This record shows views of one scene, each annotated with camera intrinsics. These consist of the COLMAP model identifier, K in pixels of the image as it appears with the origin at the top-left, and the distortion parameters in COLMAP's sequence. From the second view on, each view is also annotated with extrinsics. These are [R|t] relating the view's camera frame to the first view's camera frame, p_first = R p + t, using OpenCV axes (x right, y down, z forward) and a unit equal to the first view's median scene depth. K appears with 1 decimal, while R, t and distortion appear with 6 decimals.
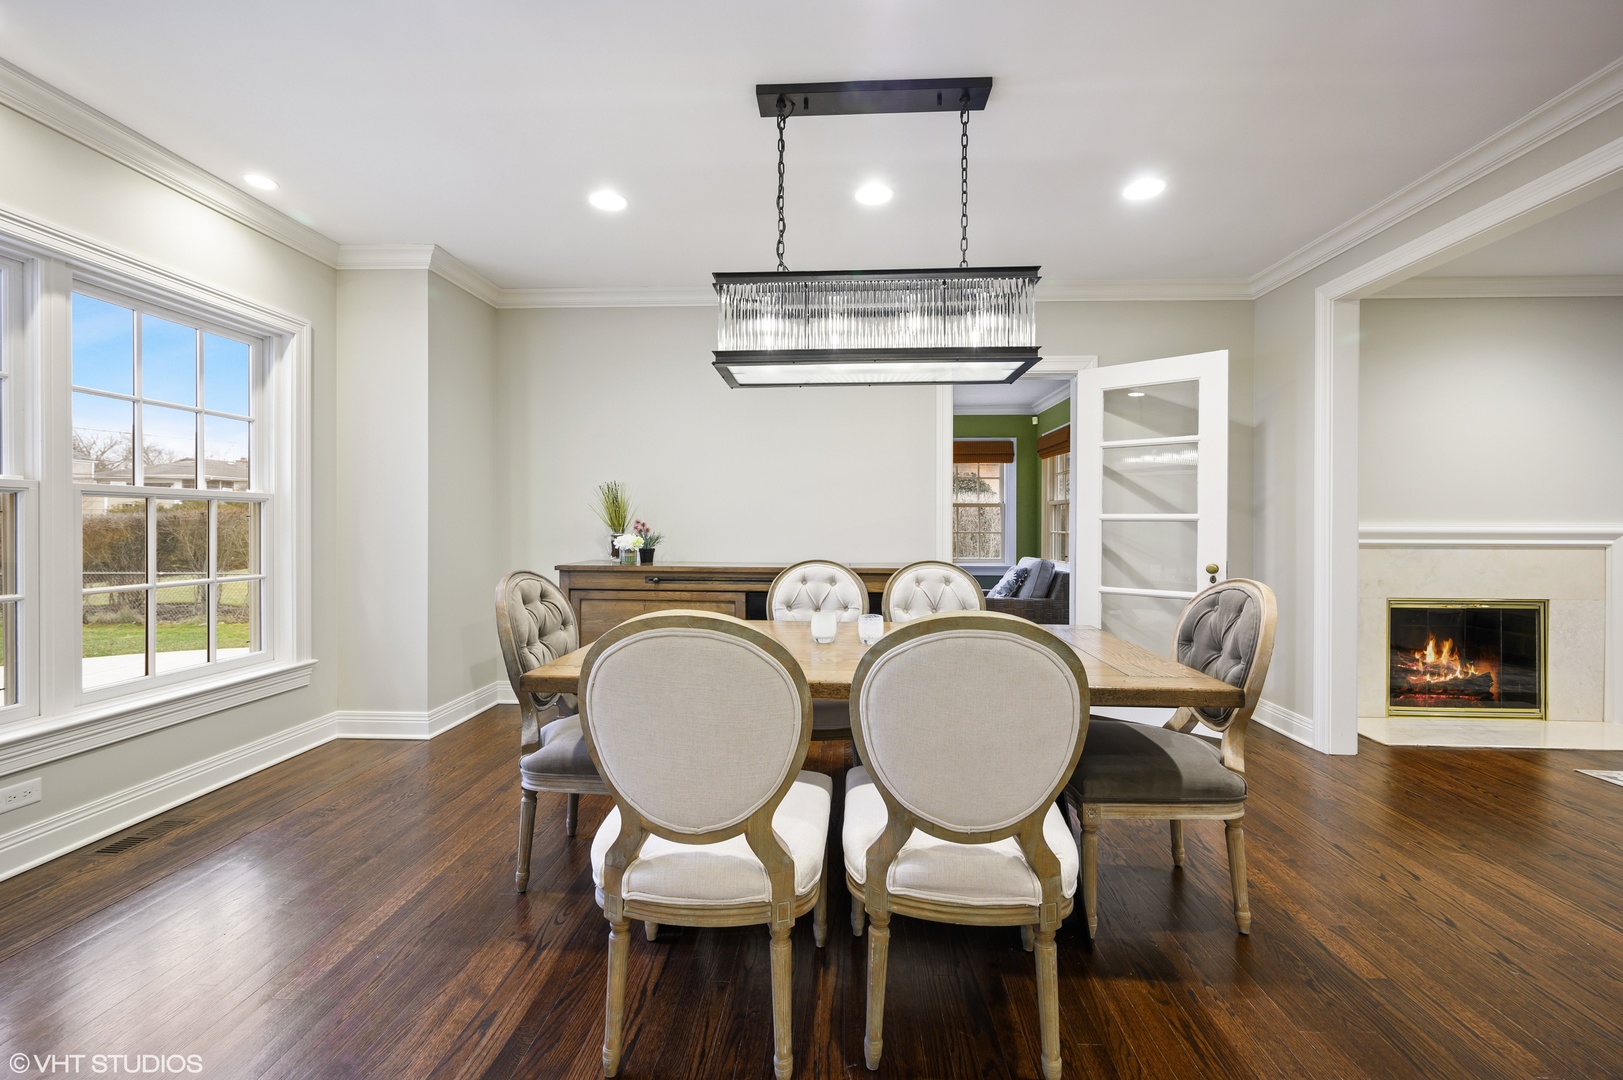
lens RADIAL K [[658.7, 0, 810.4], [0, 658.7, 527.9], [0, 0, 1]] dist [-0.000438, -0.000043]
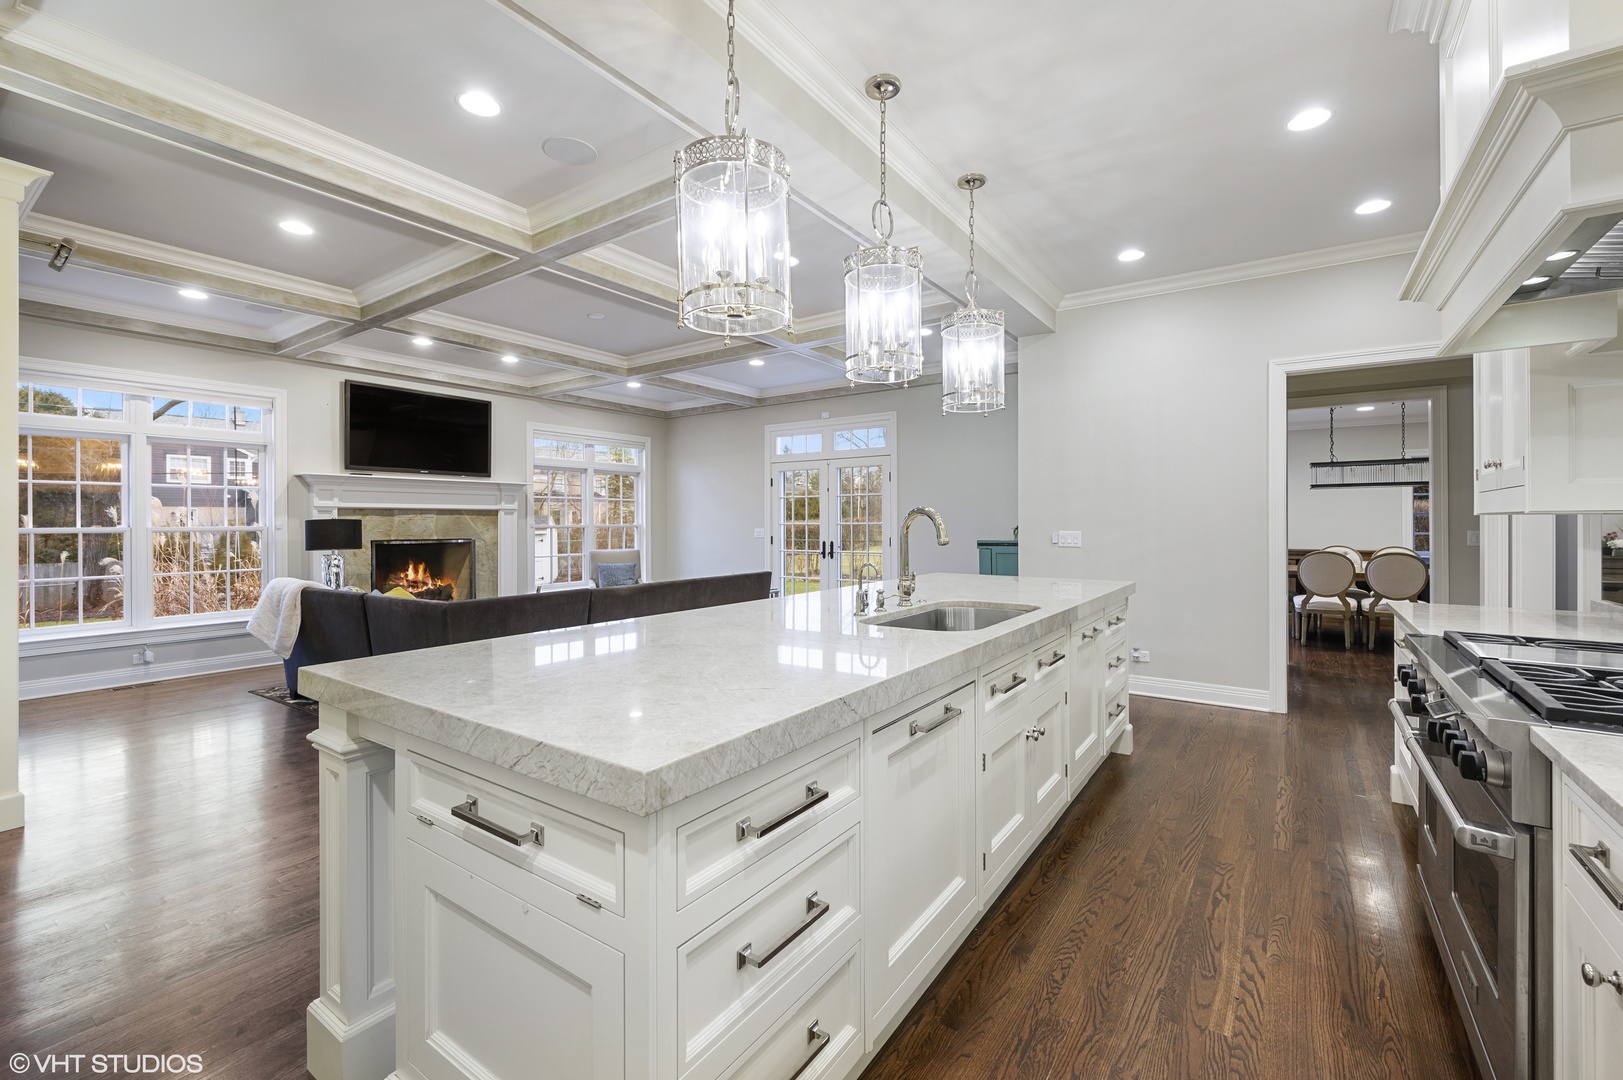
lens RADIAL K [[690.7, 0, 811.0], [0, 690.7, 526.6], [0, 0, 1]] dist [-0.000656, -0.000072]
pose [[0.843018, -0.003020, -0.537877, -0.384483], [0.002955, 0.999995, -0.000983, -0.043408], [0.537877, -0.000761, 0.843023, -3.284665]]
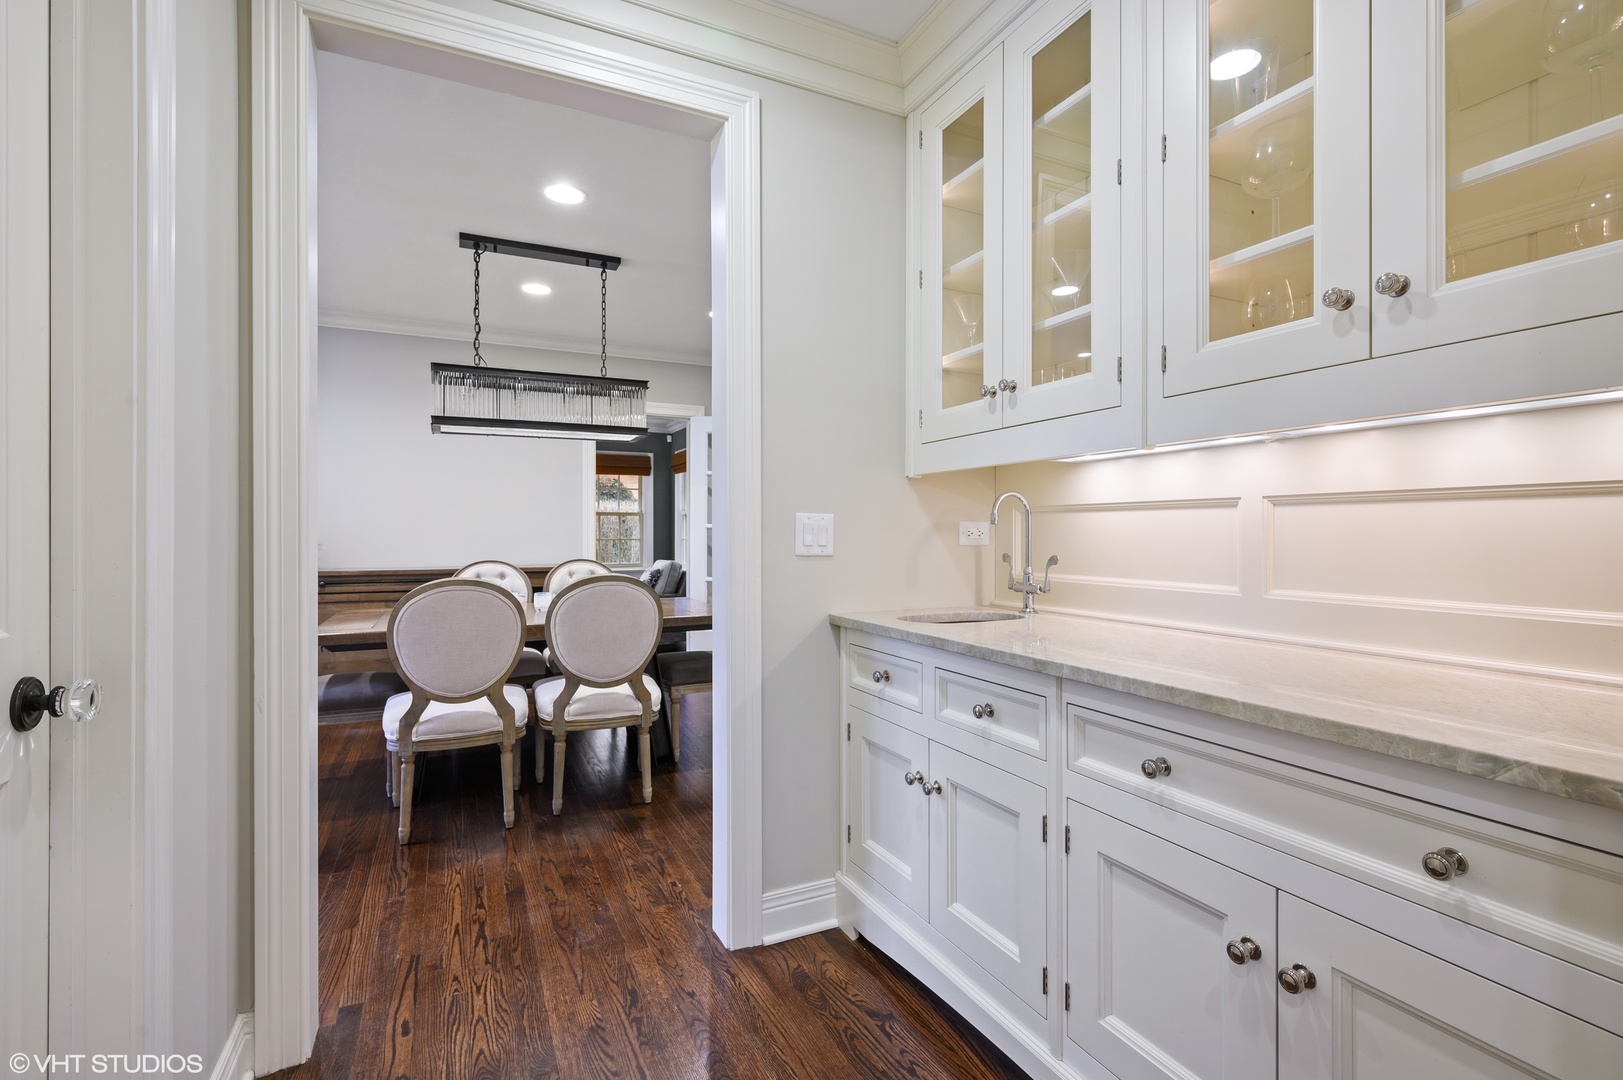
lens RADIAL K [[742.4, 0, 807.8], [0, 742.4, 527.8], [0, 0, 1]] dist [-0.001785, -0.000055]
pose [[0.880489, -0.001069, 0.474066, -0.178437], [0.005987, 0.999943, -0.008866, 0.002384], [-0.474029, 0.010644, 0.880445, -0.788044]]
